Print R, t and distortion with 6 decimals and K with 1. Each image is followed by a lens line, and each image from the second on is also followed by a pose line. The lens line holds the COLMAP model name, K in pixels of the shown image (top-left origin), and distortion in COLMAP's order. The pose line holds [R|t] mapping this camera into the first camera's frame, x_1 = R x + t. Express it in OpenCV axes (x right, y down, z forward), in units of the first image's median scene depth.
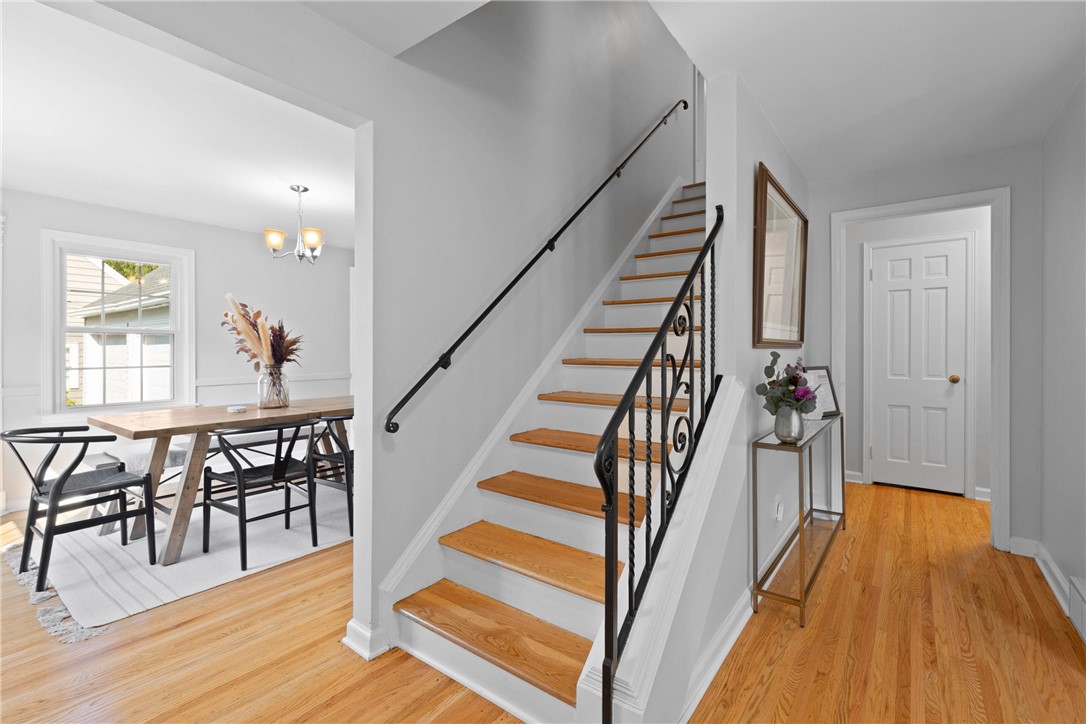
lens RADIAL K [[485.8, 0, 546.0], [0, 485.8, 358.3], [0, 0, 1]] dist [0.008877, -0.001221]
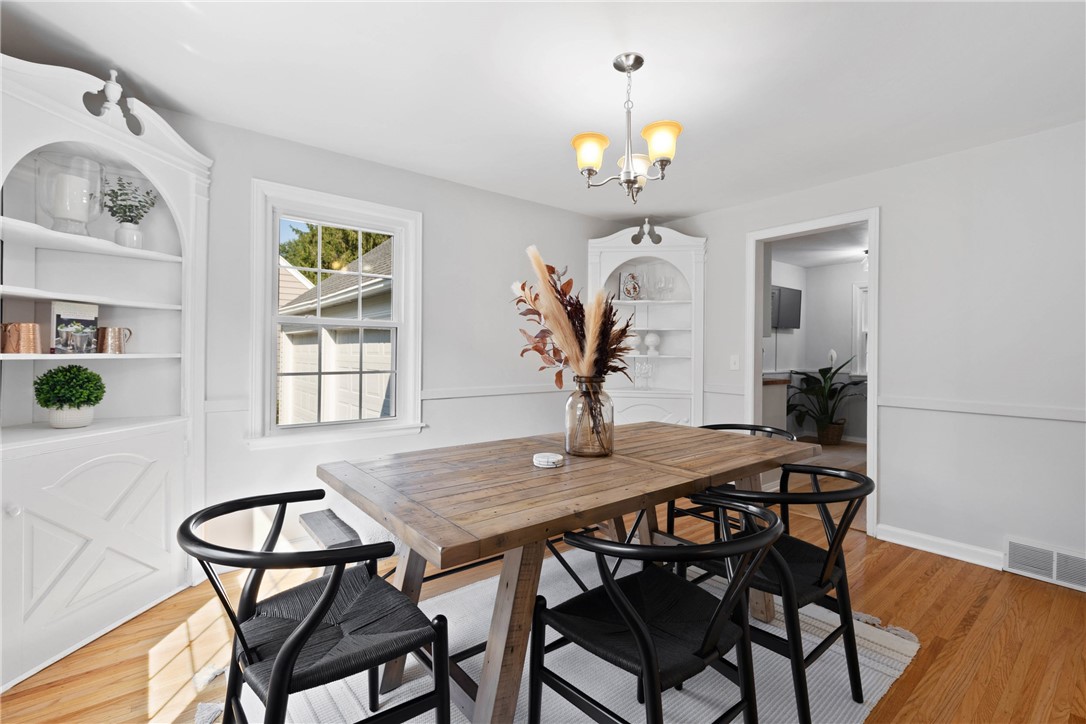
lens RADIAL K [[485.8, 0, 544.1], [0, 485.8, 357.4], [0, 0, 1]] dist [0.008877, -0.001221]
pose [[0.968032, 0.009856, -0.250635, -0.473202], [-0.011177, 0.999930, -0.003848, -0.006166], [0.250579, 0.006526, 0.968074, 0.454081]]
